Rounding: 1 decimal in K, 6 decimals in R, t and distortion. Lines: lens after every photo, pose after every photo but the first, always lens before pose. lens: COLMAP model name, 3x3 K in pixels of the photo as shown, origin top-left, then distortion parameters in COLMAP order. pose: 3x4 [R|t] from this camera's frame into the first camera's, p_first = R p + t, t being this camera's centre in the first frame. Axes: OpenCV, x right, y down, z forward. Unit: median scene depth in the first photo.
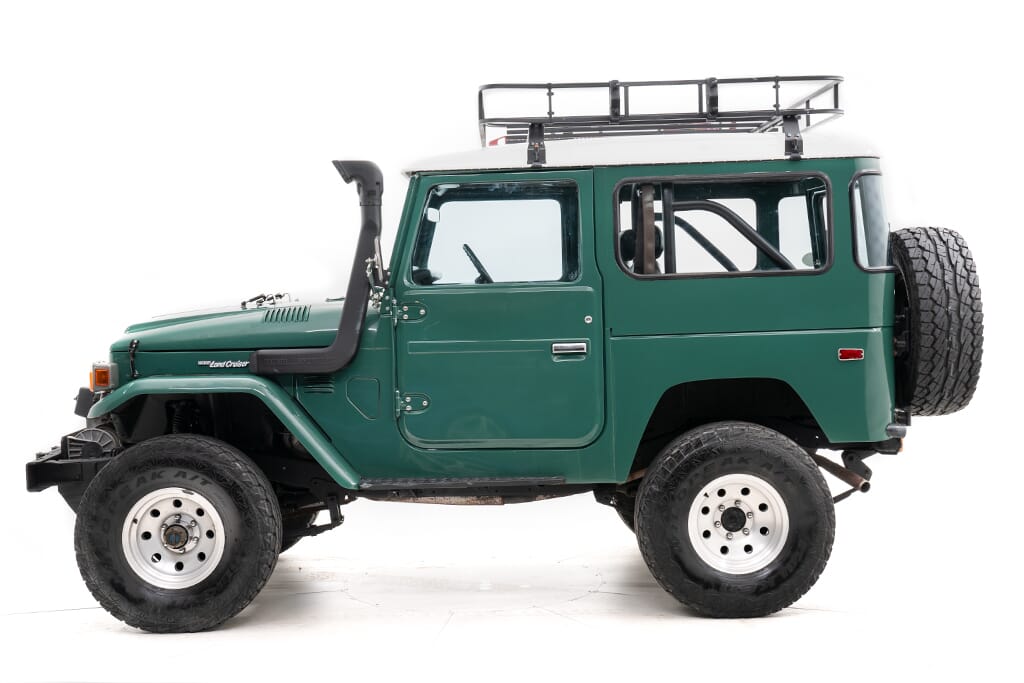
lens RADIAL K [[1146.9, 0, 512.0], [0, 1146.9, 341.5], [0, 0, 1]] dist [0.000461, 0.004997]
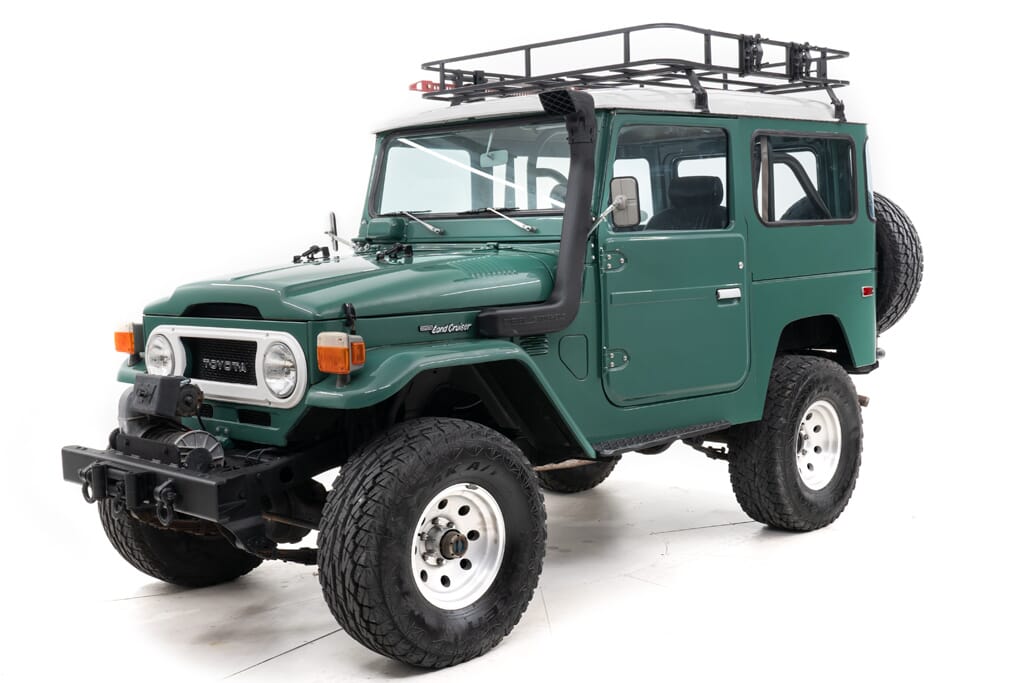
lens RADIAL K [[1251.6, 0, 512.0], [0, 1251.6, 341.5], [0, 0, 1]] dist [-0.026409, -0.015481]
pose [[0.702046, -0.060935, 0.709519, -0.868080], [0.023617, 0.997777, 0.062322, -0.025714], [-0.711740, -0.026996, 0.701925, 0.351943]]
